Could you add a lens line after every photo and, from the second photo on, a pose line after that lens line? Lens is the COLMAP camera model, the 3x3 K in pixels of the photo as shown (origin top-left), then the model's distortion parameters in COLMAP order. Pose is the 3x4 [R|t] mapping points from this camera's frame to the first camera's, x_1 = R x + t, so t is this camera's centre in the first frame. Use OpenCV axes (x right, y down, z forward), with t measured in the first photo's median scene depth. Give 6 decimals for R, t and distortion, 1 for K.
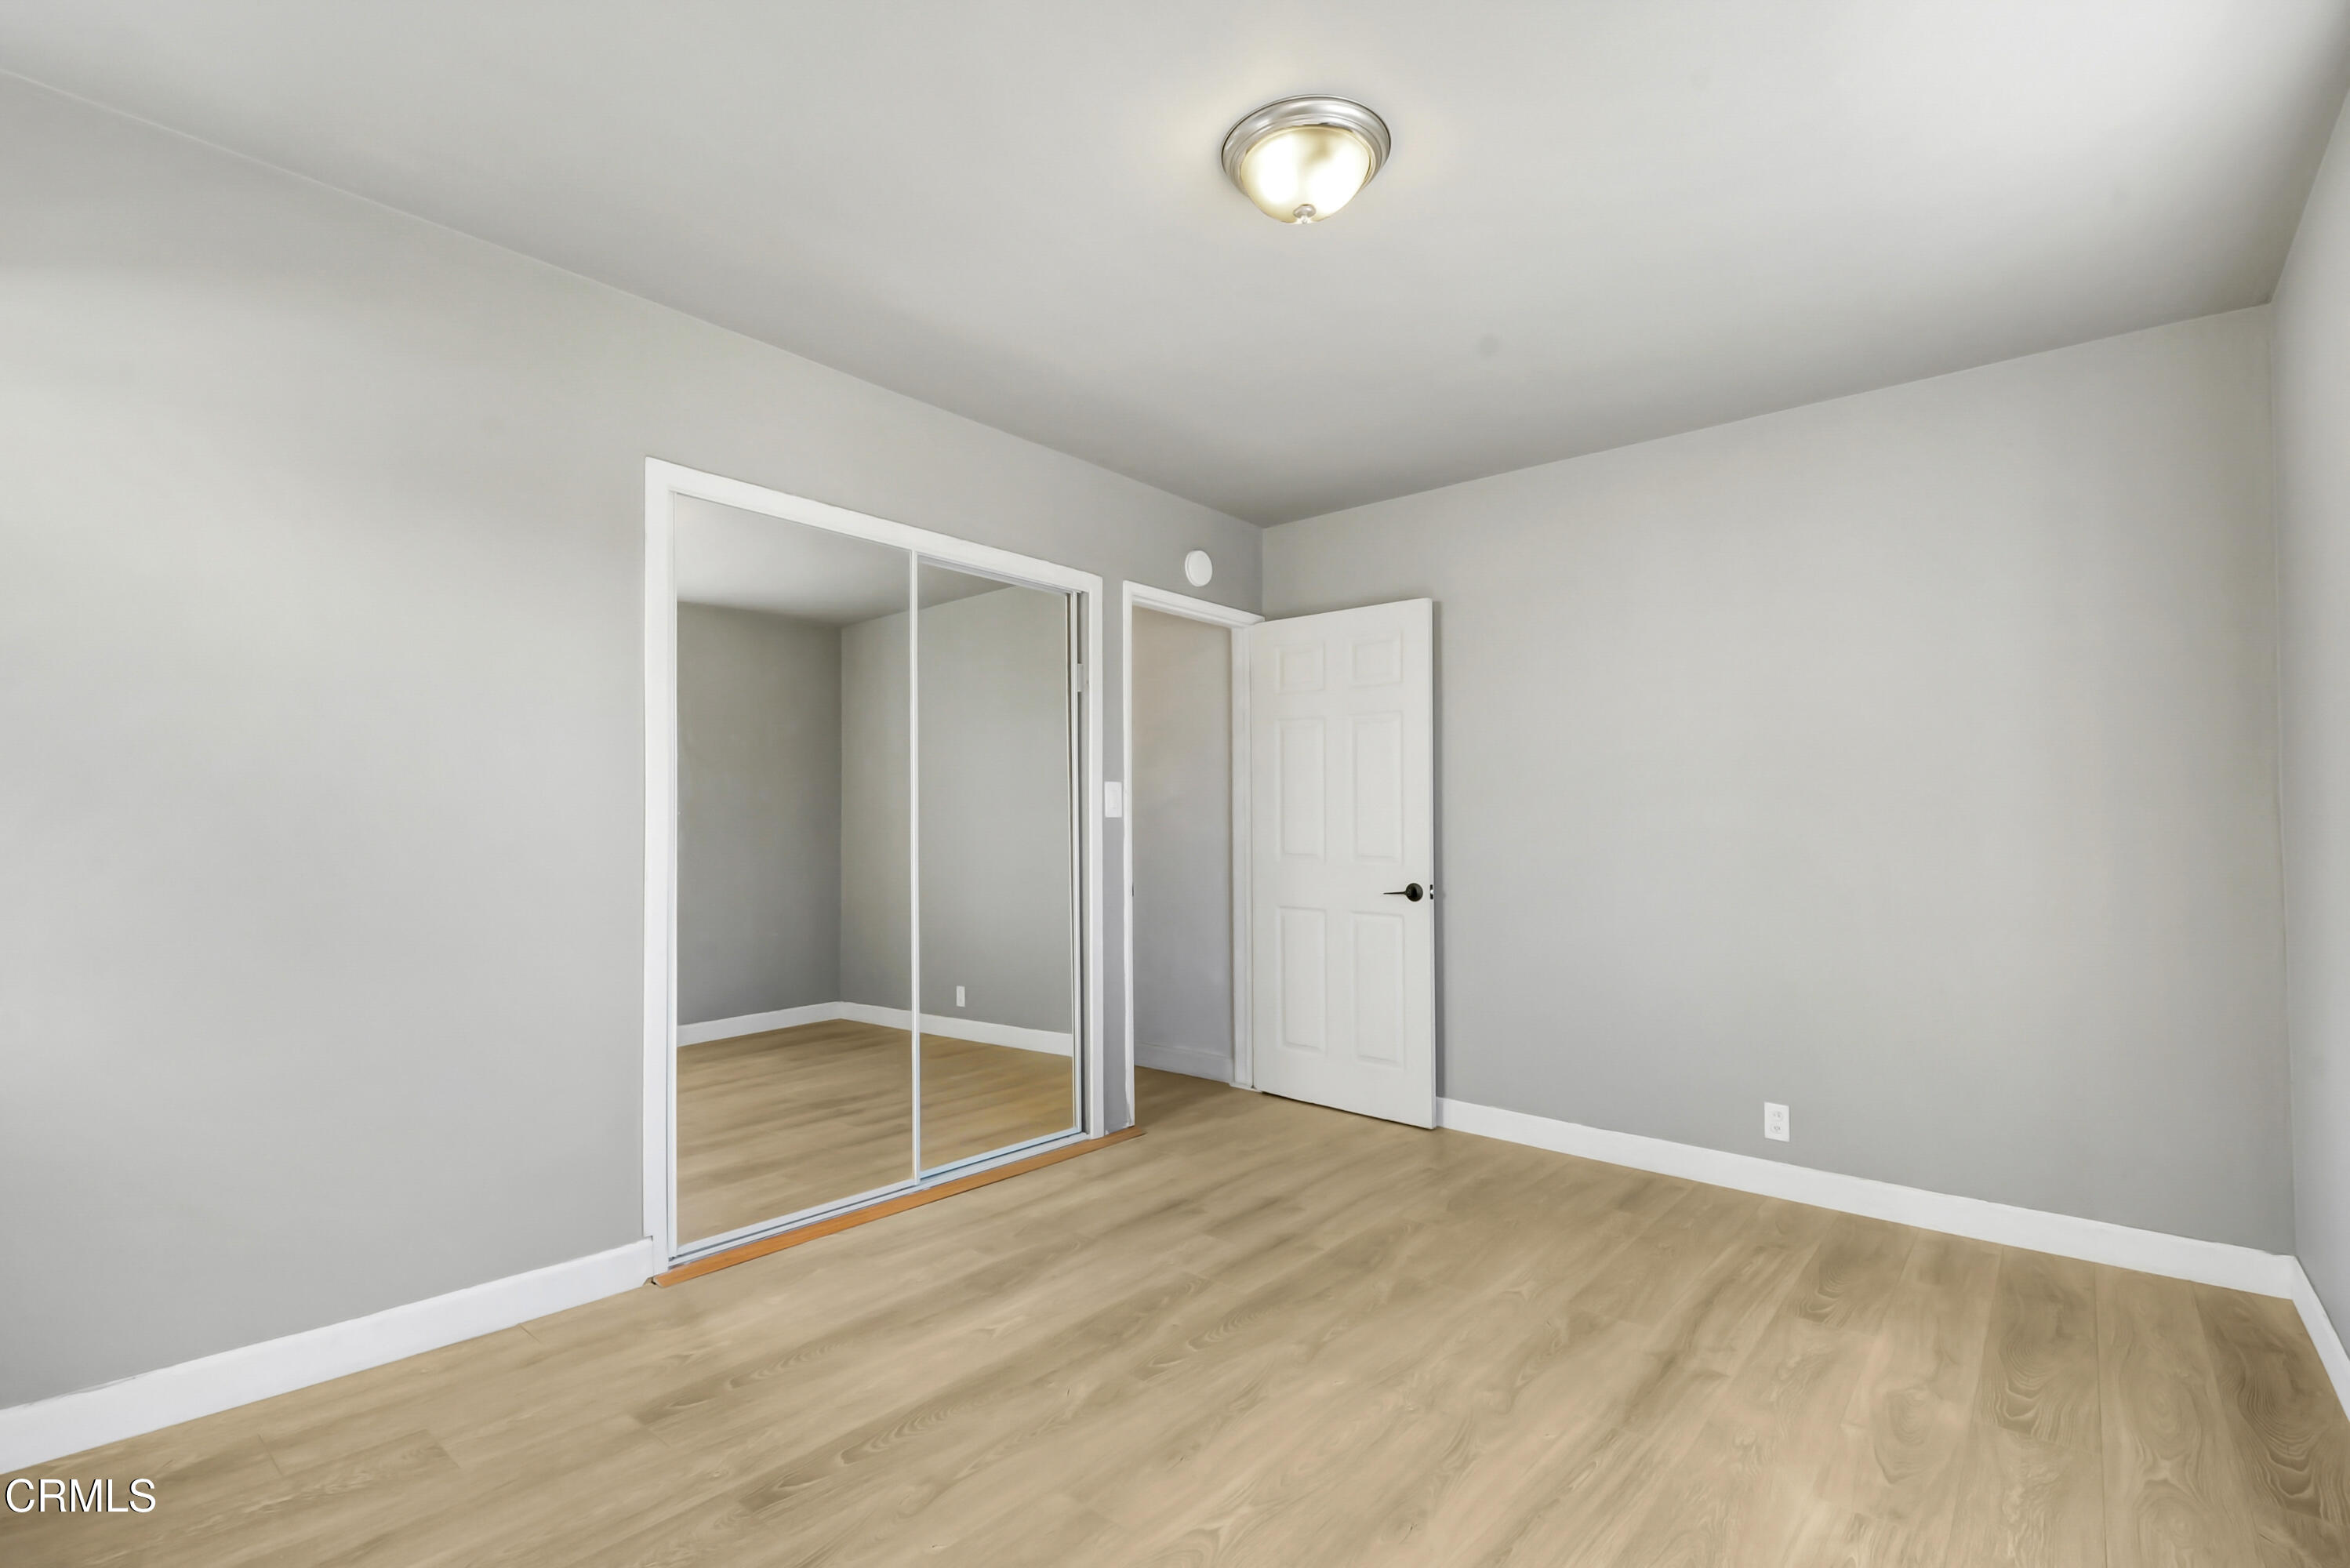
lens RADIAL K [[1059.5, 0, 1176.3], [0, 1059.5, 794.0], [0, 0, 1]] dist [-0.001437, -0.000117]
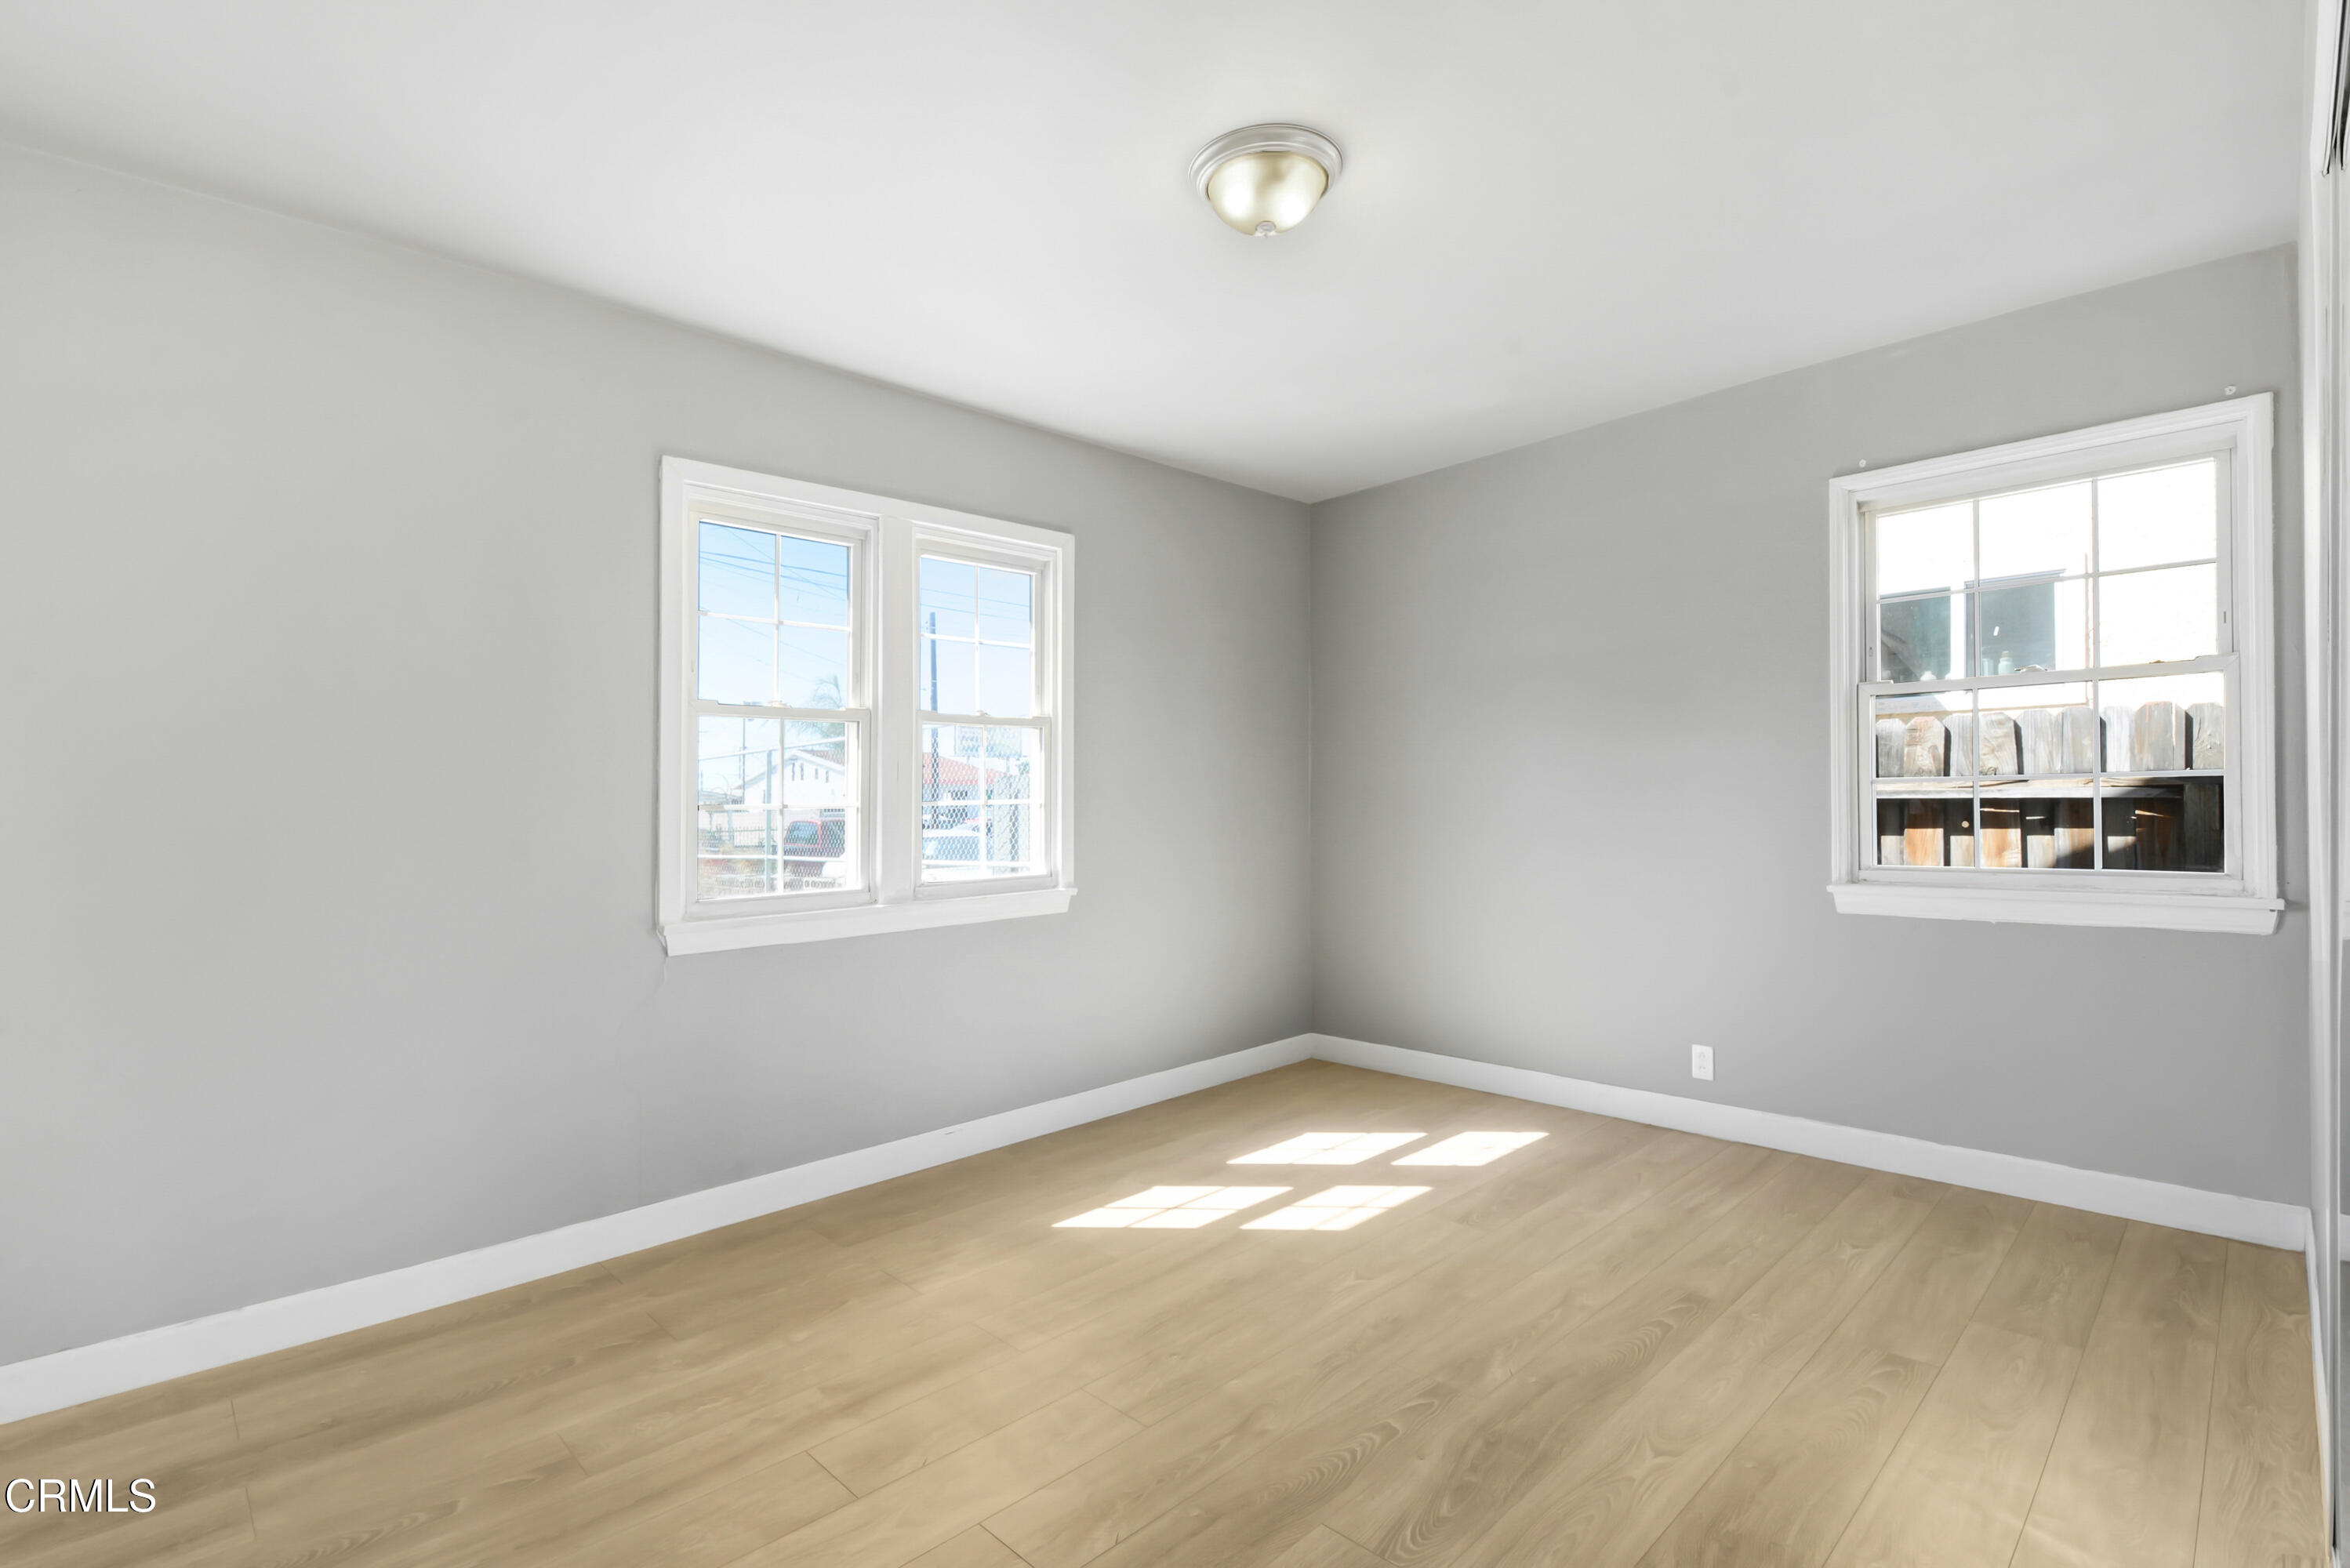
lens RADIAL K [[1059.5, 0, 1176.3], [0, 1059.5, 794.0], [0, 0, 1]] dist [-0.001437, -0.000117]
pose [[-0.994146, 0.005701, 0.107896, 0.095517], [0.000995, 0.999048, -0.043618, 0.057937], [-0.108042, -0.043255, -0.993205, 1.932233]]
